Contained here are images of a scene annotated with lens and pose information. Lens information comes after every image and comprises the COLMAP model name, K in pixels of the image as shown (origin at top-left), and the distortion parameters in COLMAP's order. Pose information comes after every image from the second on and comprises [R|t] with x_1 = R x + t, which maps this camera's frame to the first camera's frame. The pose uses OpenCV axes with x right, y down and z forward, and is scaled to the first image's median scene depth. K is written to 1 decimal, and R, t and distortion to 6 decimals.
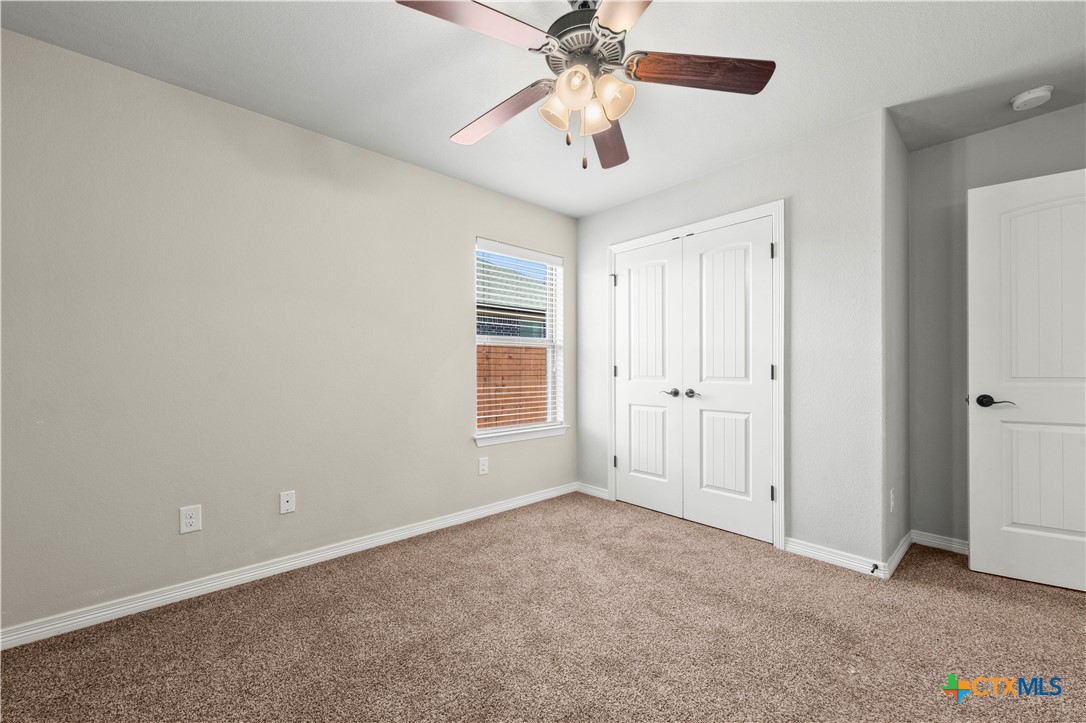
lens RADIAL K [[436.0, 0, 534.7], [0, 436.0, 369.6], [0, 0, 1]] dist [-0.002946, 0.000059]
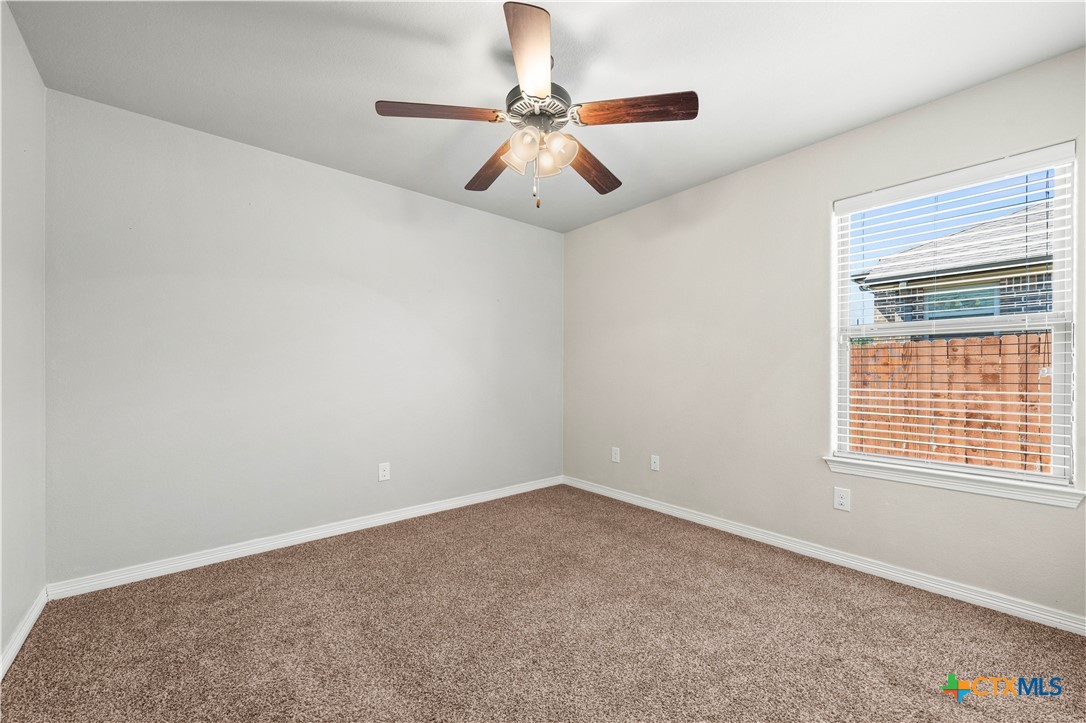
lens RADIAL K [[436.0, 0, 550.2], [0, 436.0, 365.6], [0, 0, 1]] dist [-0.002946, 0.000059]
pose [[-0.031611, -0.000227, -0.999500, 0.700531], [0.010386, 0.999946, -0.000555, -0.018071], [0.999446, -0.010399, -0.031607, 0.547838]]
